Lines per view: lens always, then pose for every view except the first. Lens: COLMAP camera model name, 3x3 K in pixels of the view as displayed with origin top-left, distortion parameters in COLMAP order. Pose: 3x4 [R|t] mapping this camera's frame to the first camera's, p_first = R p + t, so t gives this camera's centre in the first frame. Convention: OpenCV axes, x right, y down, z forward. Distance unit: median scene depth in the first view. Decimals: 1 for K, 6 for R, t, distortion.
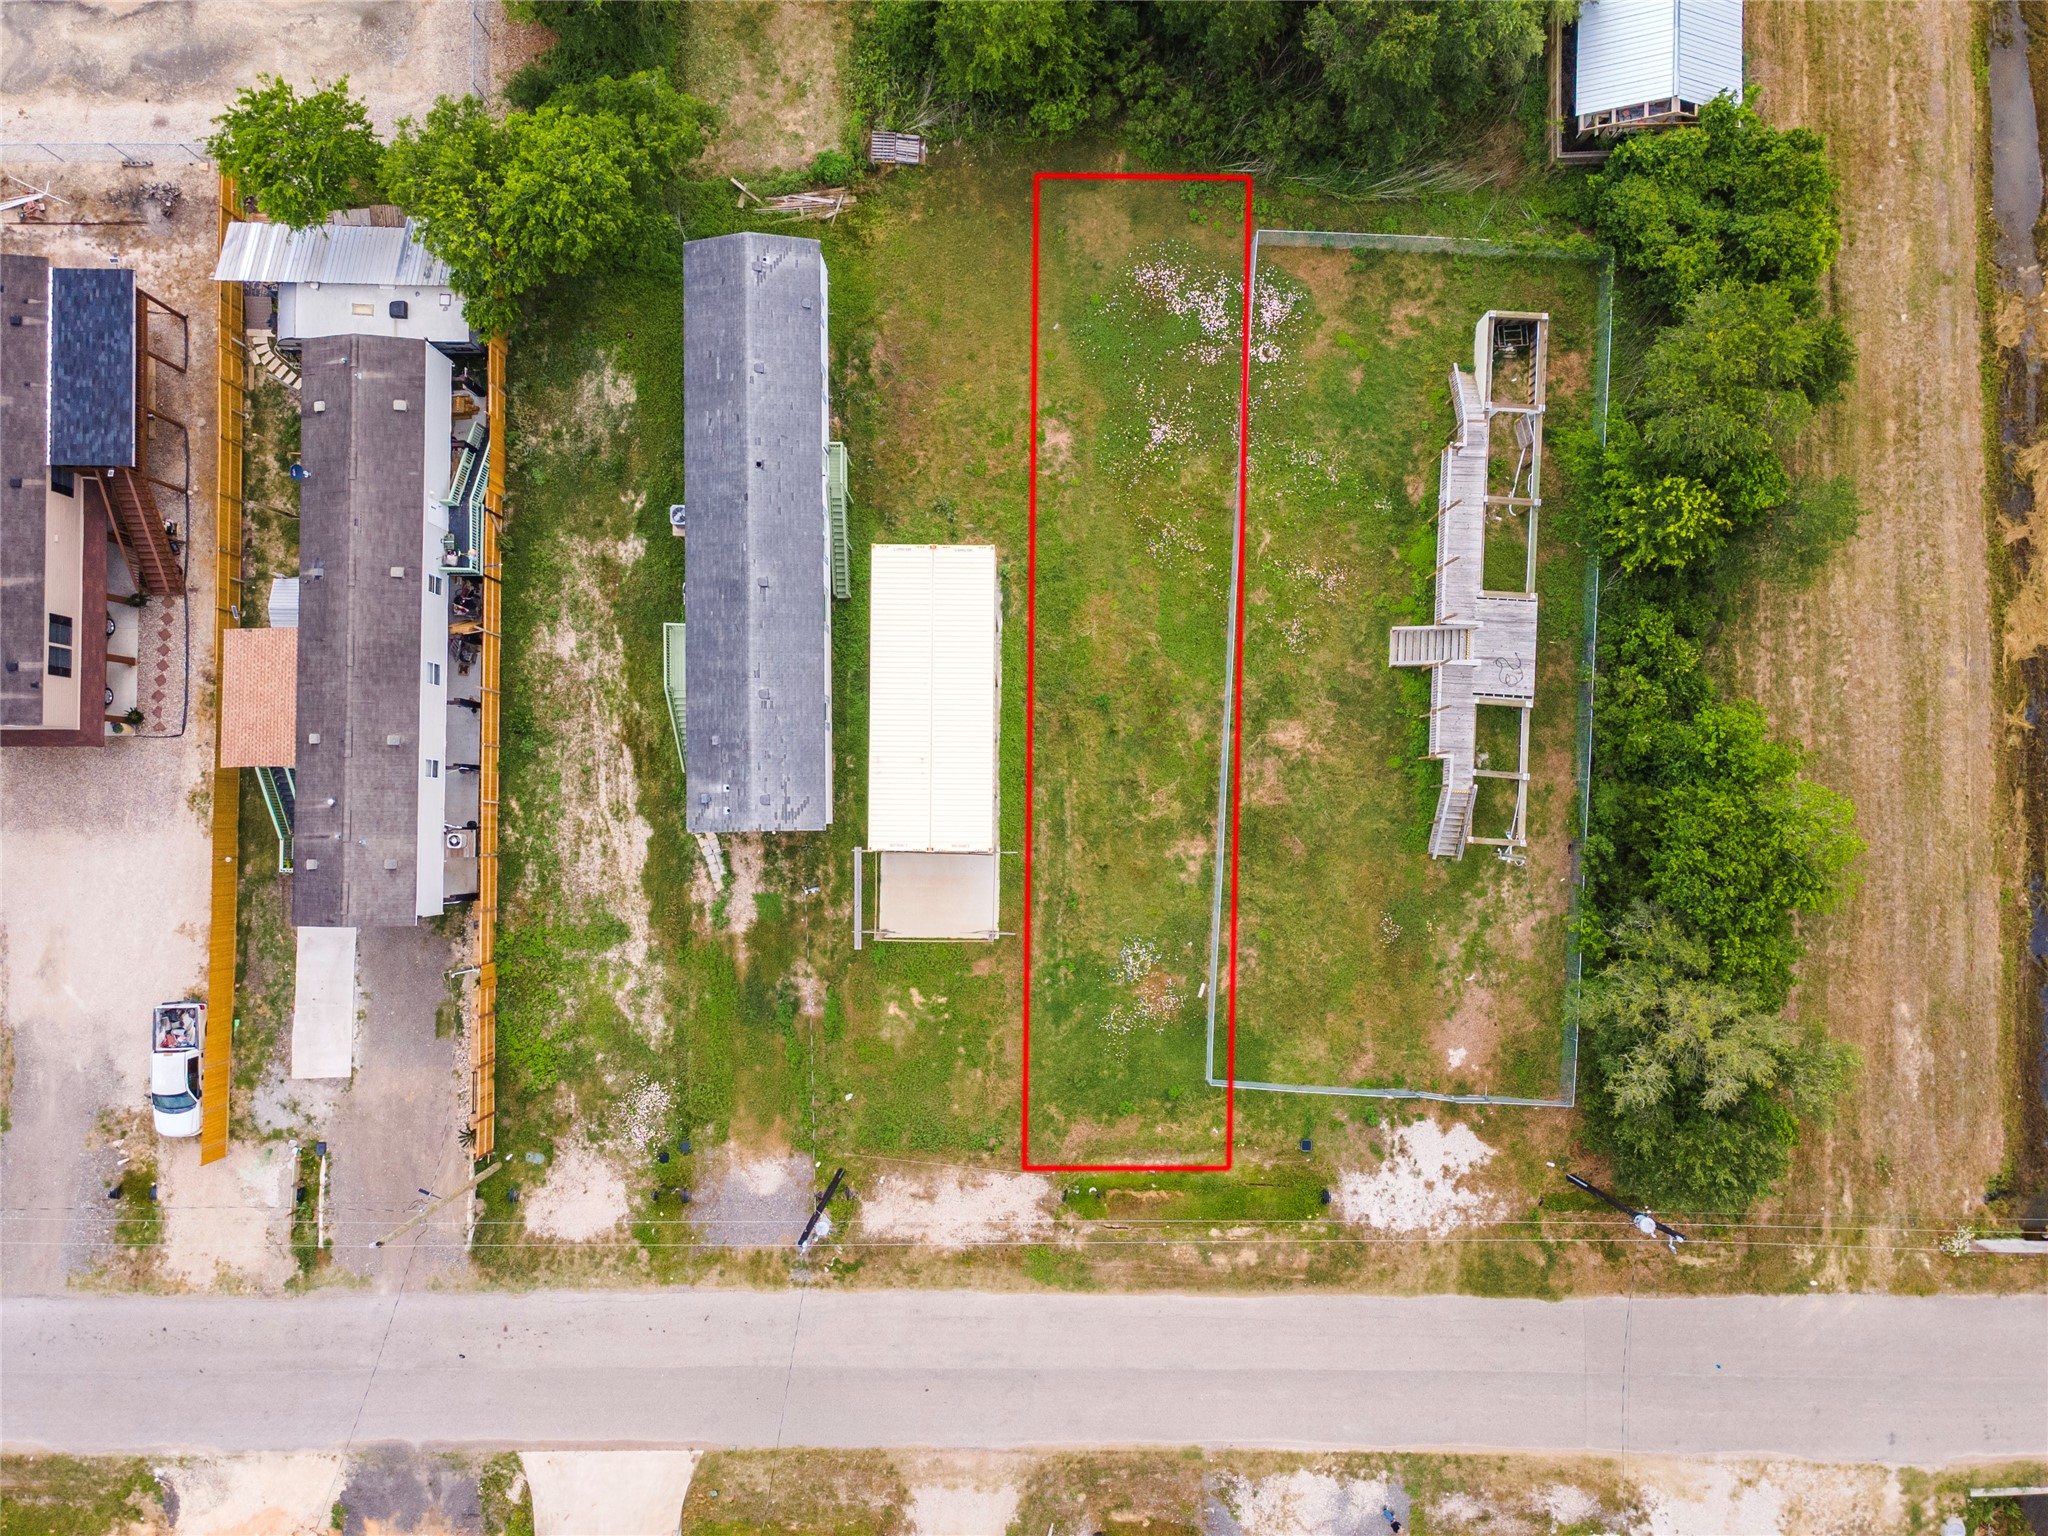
lens RADIAL K [[1511.9, 0, 1003.6], [0, 1511.9, 765.4], [0, 0, 1]] dist [0.041093, 0.003219]
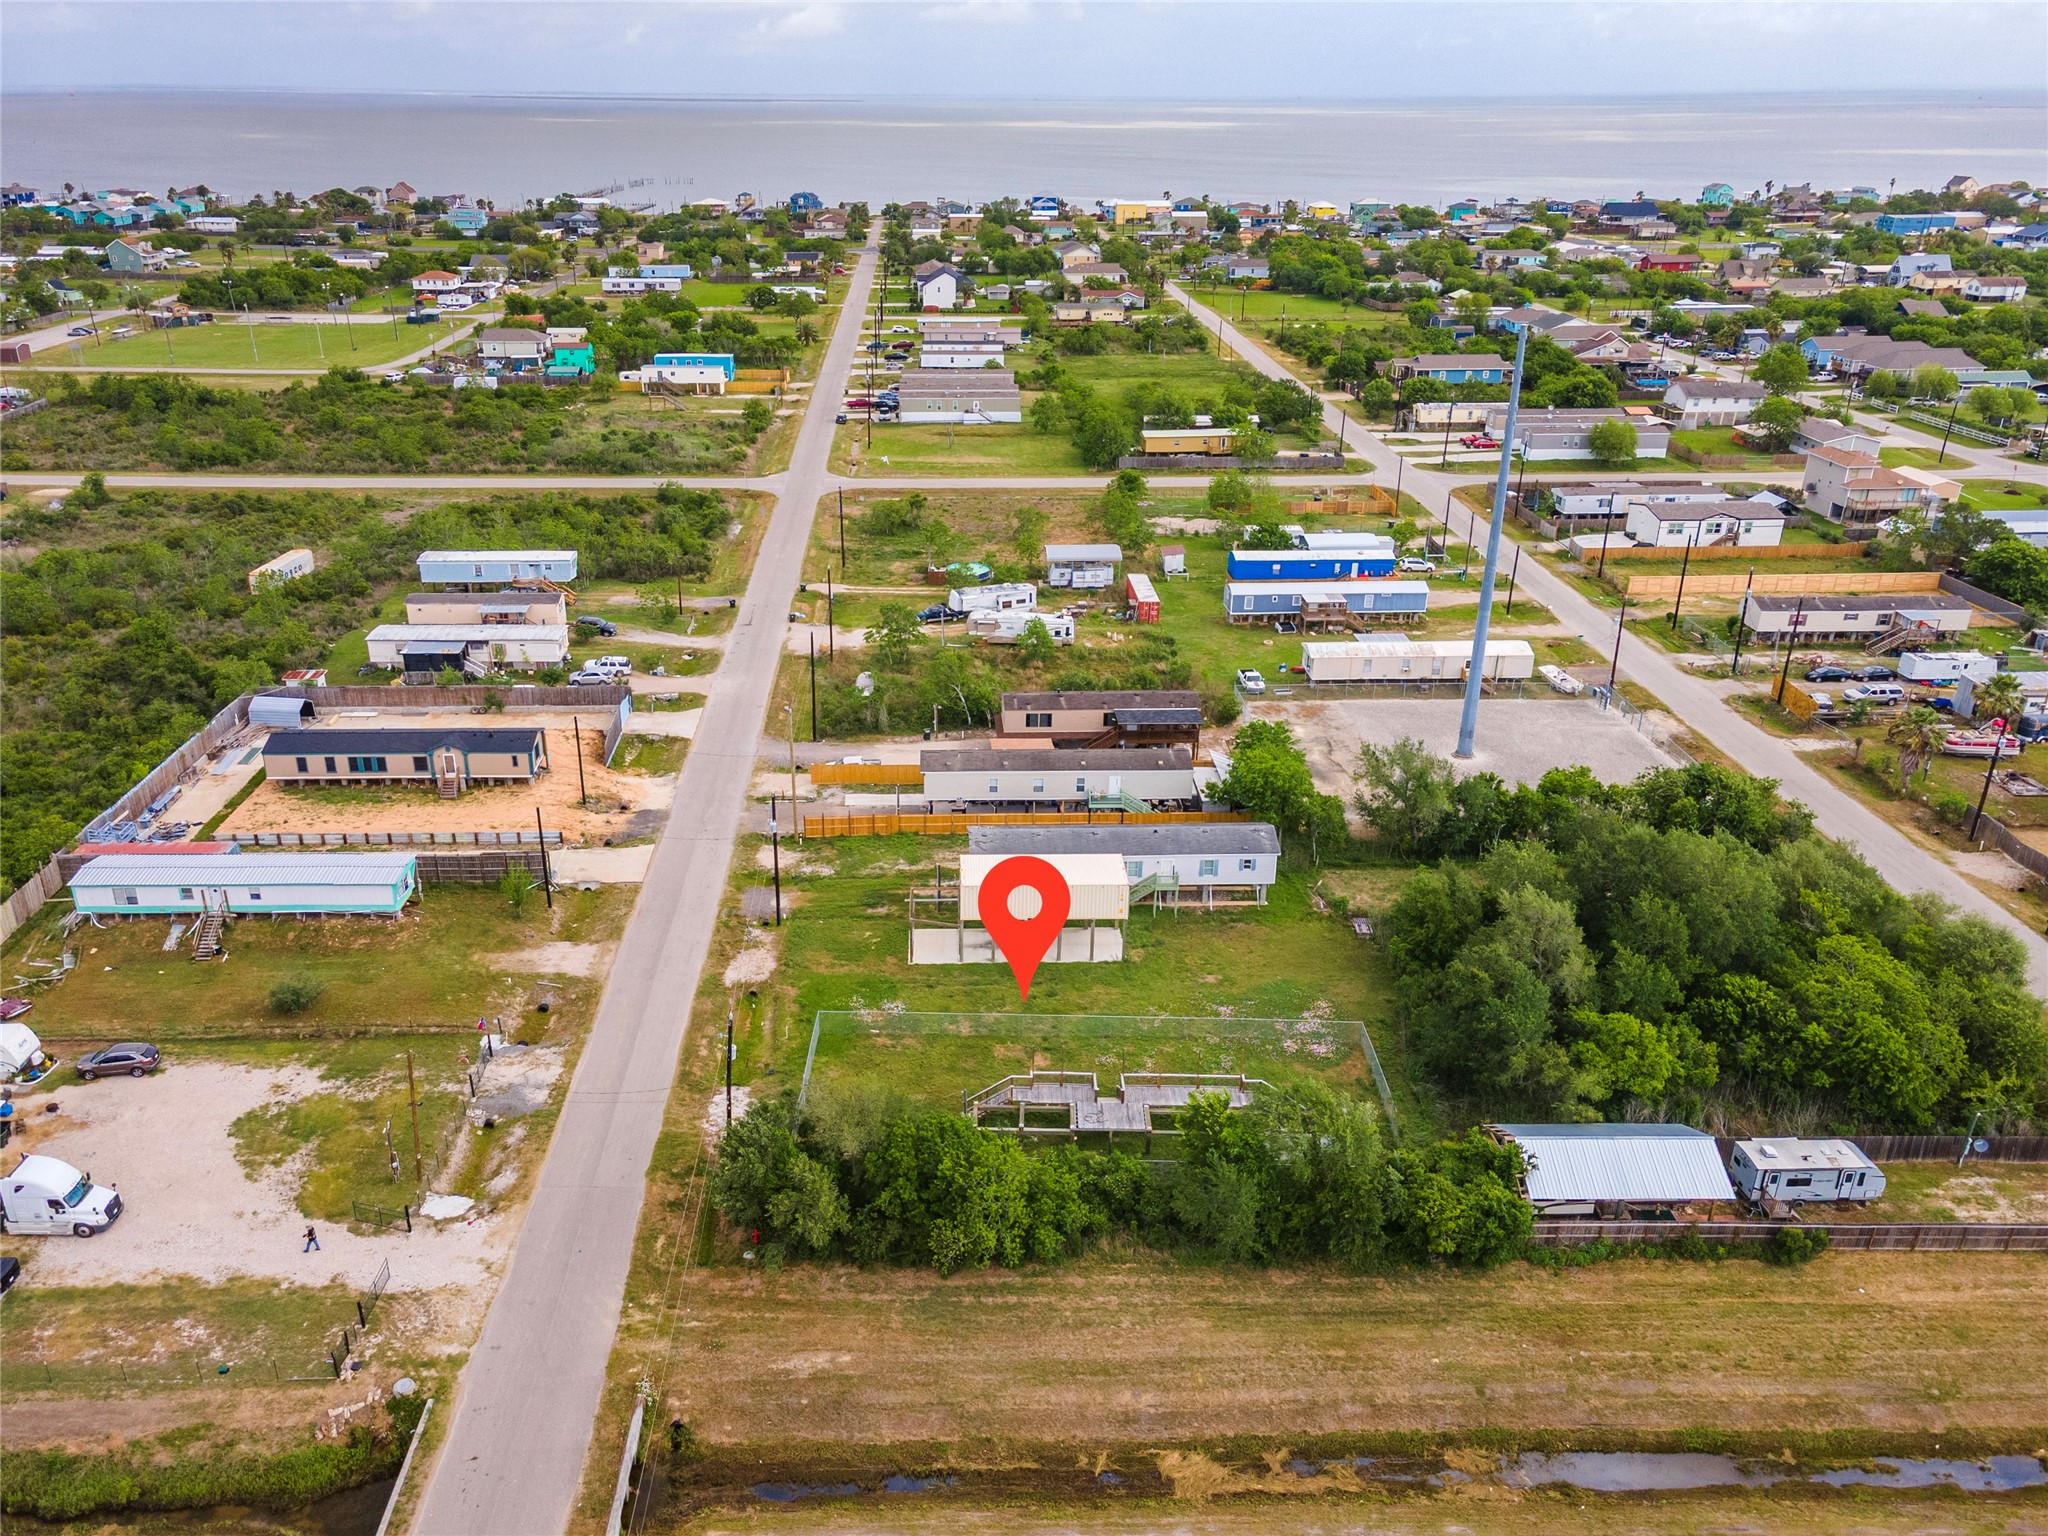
lens RADIAL K [[1570.5, 0, 1024.0], [0, 1570.5, 768.0], [0, 0, 1]] dist [0.055307, 0.006336]
pose [[0.060684, 0.402300, -0.913495, 1.531952], [-0.997294, 0.062479, -0.038736, 0.039999], [0.041491, 0.913374, 0.405003, 0.091766]]
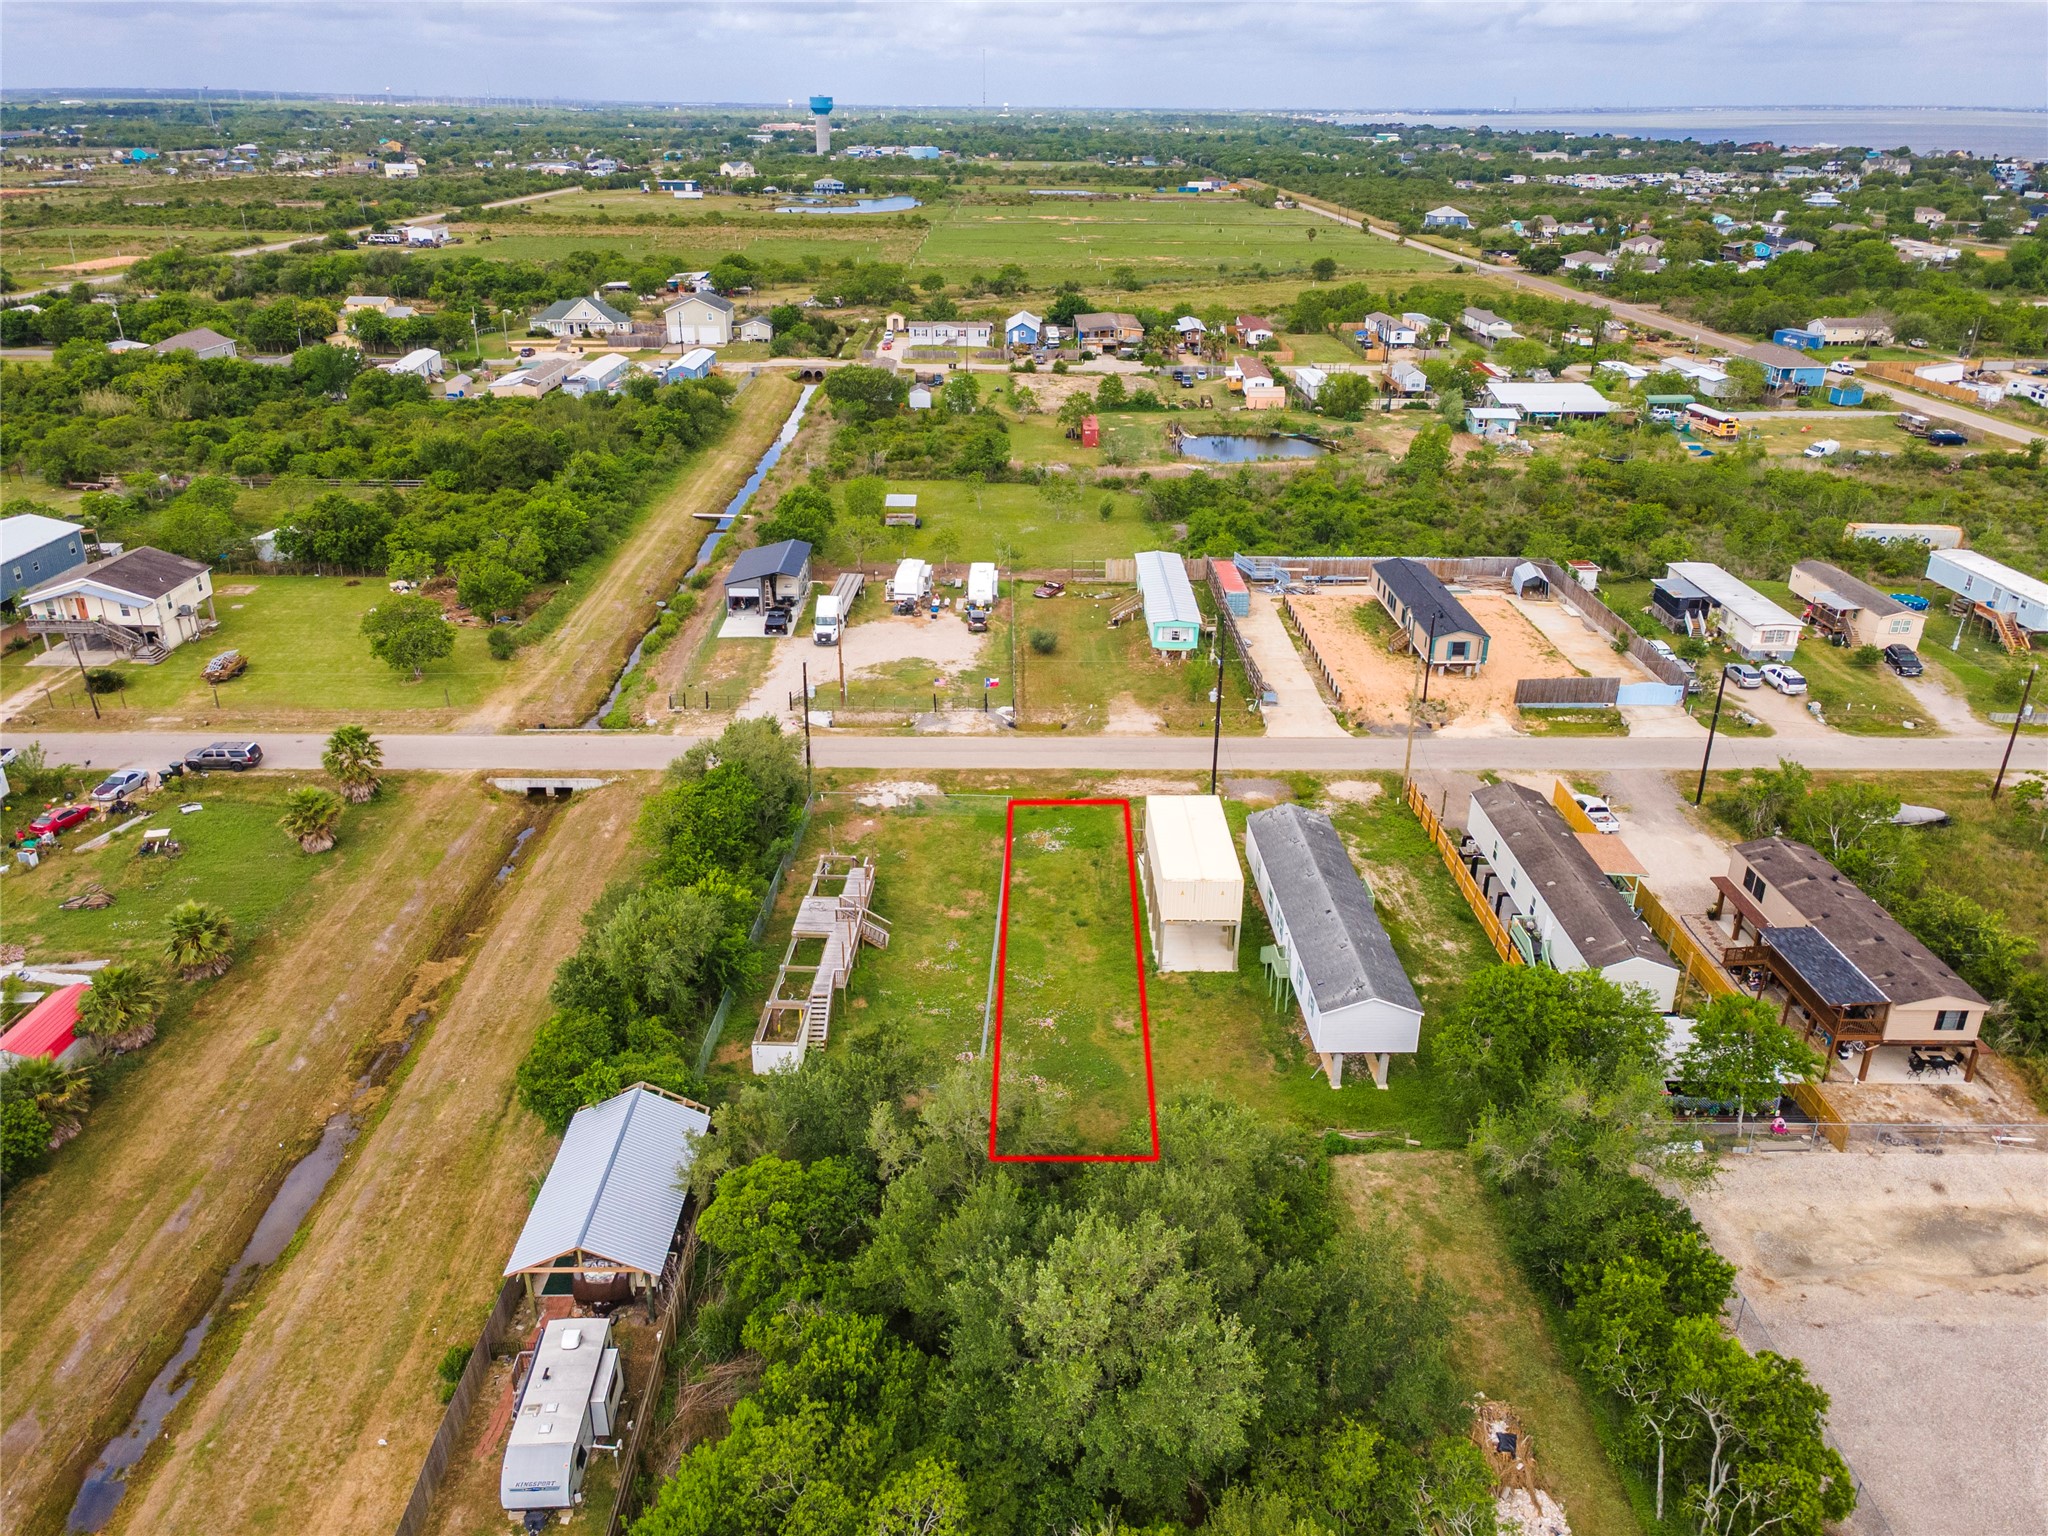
lens RADIAL K [[1511.9, 0, 1003.6], [0, 1511.9, 765.4], [0, 0, 1]] dist [0.041093, 0.003219]
pose [[-0.999810, 0.006414, -0.018395, 0.175640], [-0.019472, -0.358460, 0.933342, -1.410972], [-0.000608, 0.933523, 0.358517, 0.312178]]
